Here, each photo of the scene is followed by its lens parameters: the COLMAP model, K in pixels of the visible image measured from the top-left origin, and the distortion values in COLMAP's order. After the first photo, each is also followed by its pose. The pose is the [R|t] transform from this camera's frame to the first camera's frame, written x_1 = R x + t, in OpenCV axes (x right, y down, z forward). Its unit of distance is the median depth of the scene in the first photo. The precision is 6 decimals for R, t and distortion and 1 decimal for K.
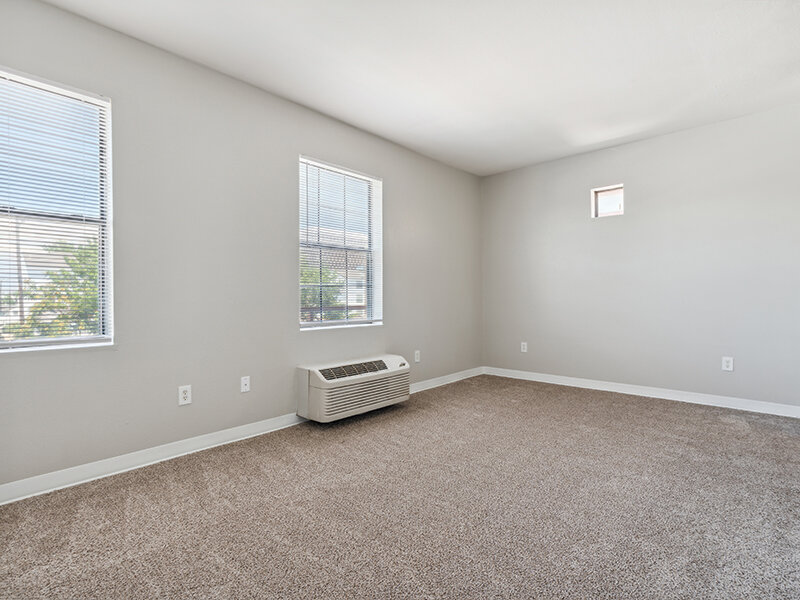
lens RADIAL K [[407.1, 0, 400.3], [0, 407.1, 303.4], [0, 0, 1]] dist [0.000931, 0.000204]
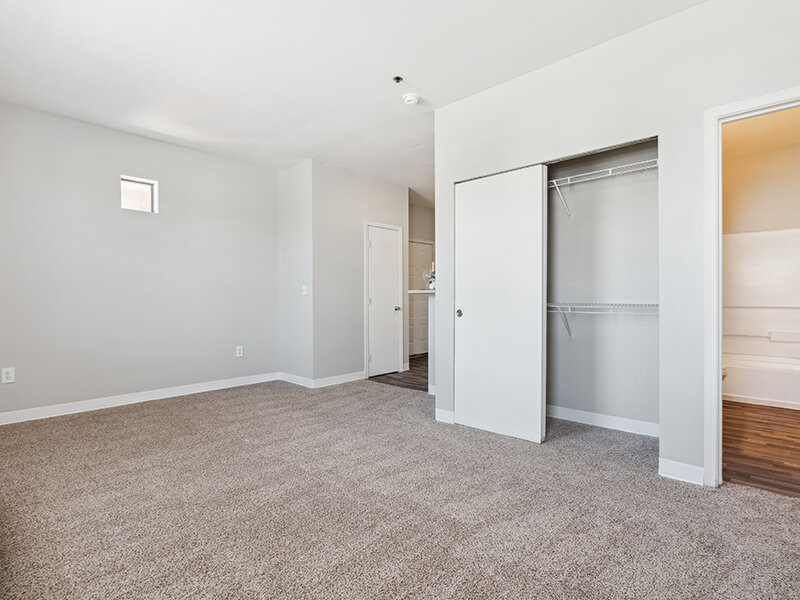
lens RADIAL K [[407.1, 0, 400.1], [0, 407.1, 296.8], [0, 0, 1]] dist [0.000931, 0.000204]
pose [[0.009497, 0.012476, 0.999877, -0.441216], [0.019144, 0.999737, -0.012656, 0.003231], [-0.999772, 0.019262, 0.009256, 0.457200]]
